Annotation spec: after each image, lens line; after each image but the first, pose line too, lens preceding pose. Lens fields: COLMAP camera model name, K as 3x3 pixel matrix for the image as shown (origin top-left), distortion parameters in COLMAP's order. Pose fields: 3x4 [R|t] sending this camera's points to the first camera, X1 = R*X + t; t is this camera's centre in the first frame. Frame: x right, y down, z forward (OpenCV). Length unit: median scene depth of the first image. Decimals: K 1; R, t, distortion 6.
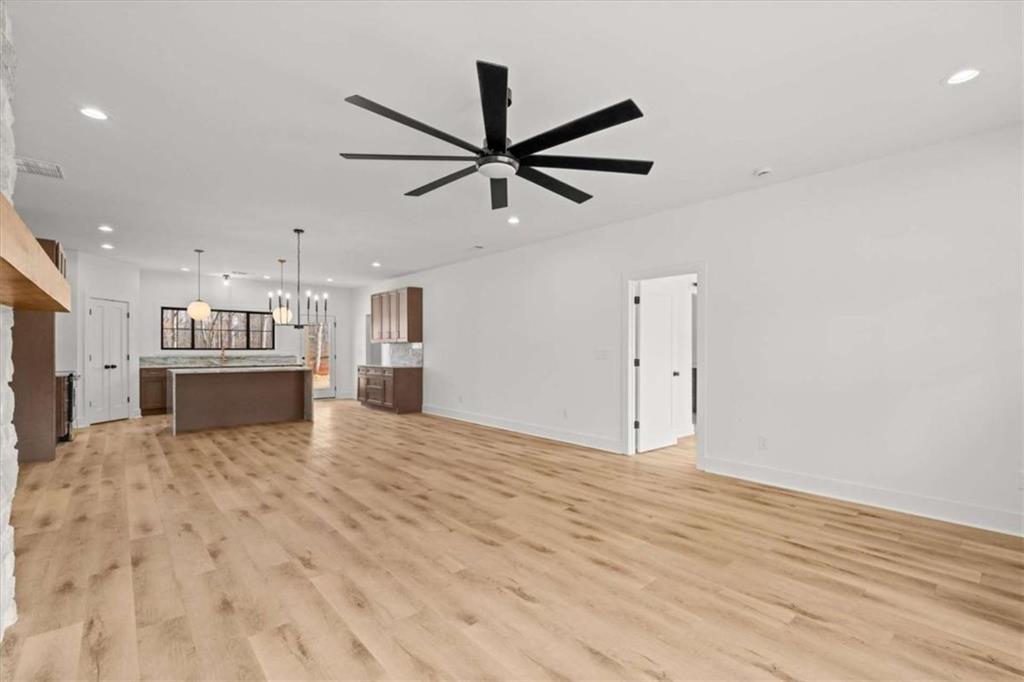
lens RADIAL K [[446.4, 0, 505.9], [0, 446.4, 352.2], [0, 0, 1]] dist [-0.005918, 0.000188]
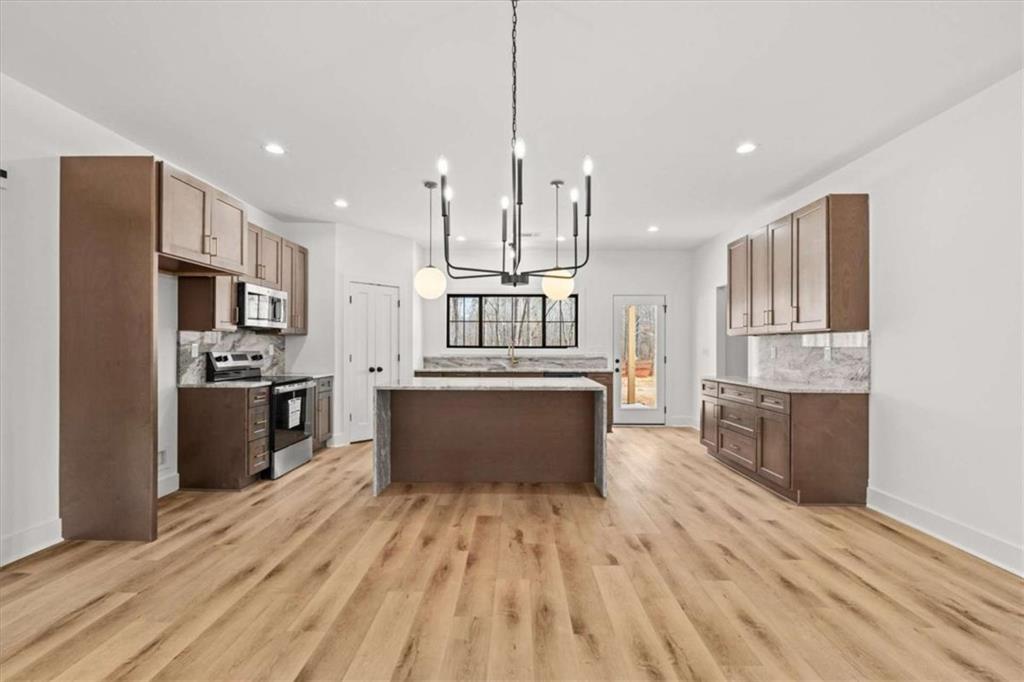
lens RADIAL K [[446.4, 0, 513.0], [0, 446.4, 349.9], [0, 0, 1]] dist [-0.005918, 0.000188]
pose [[0.748531, 0.004581, -0.663084, -0.186189], [-0.005324, 0.999985, 0.000898, -0.004085], [0.663078, 0.002858, 0.748545, 0.569398]]
